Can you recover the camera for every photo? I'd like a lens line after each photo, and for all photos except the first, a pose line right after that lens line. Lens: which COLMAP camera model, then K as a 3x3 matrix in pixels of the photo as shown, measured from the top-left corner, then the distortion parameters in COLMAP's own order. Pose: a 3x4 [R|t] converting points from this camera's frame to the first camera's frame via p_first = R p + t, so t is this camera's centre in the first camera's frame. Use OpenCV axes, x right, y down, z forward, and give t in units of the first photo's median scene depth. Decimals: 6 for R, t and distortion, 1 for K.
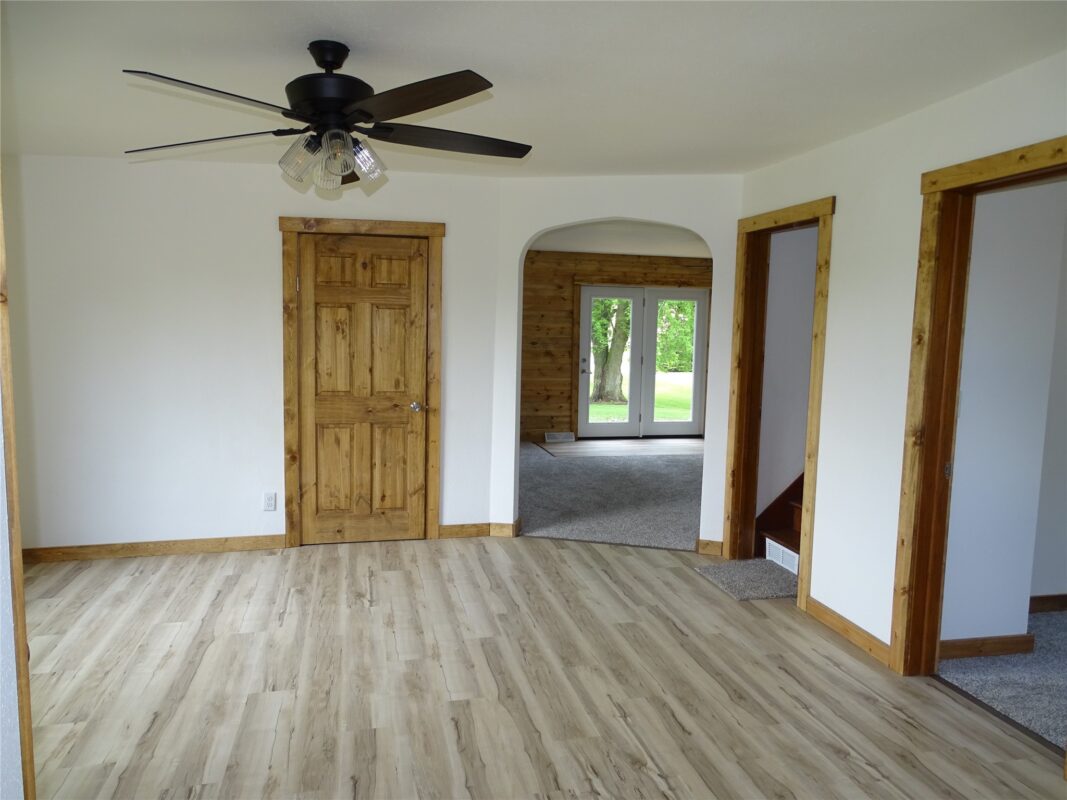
lens RADIAL K [[759.4, 0, 538.5], [0, 759.4, 402.7], [0, 0, 1]] dist [0.009246, -0.000597]
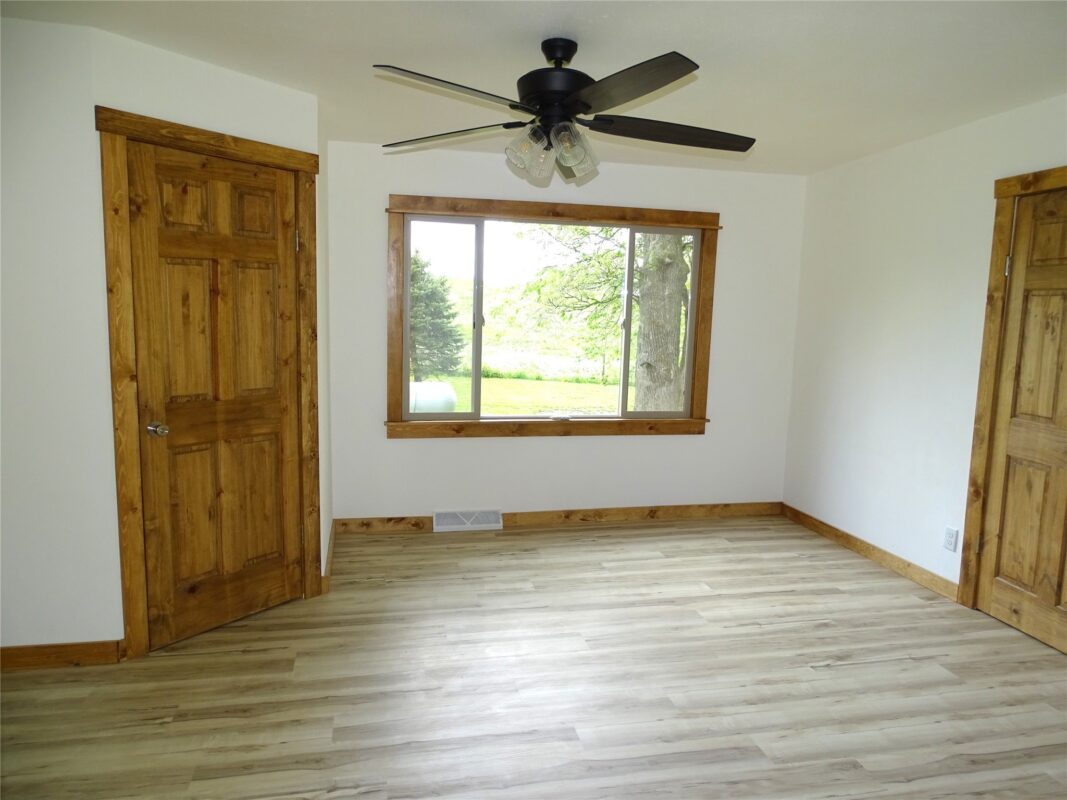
lens RADIAL K [[762.9, 0, 537.1], [0, 762.9, 397.0], [0, 0, 1]] dist [0.007003, 0.002335]
pose [[-0.013190, 0.105377, -0.994345, 0.450449], [-0.125419, 0.986403, 0.106199, -0.050136], [0.992016, 0.126111, 0.000206, 0.551508]]
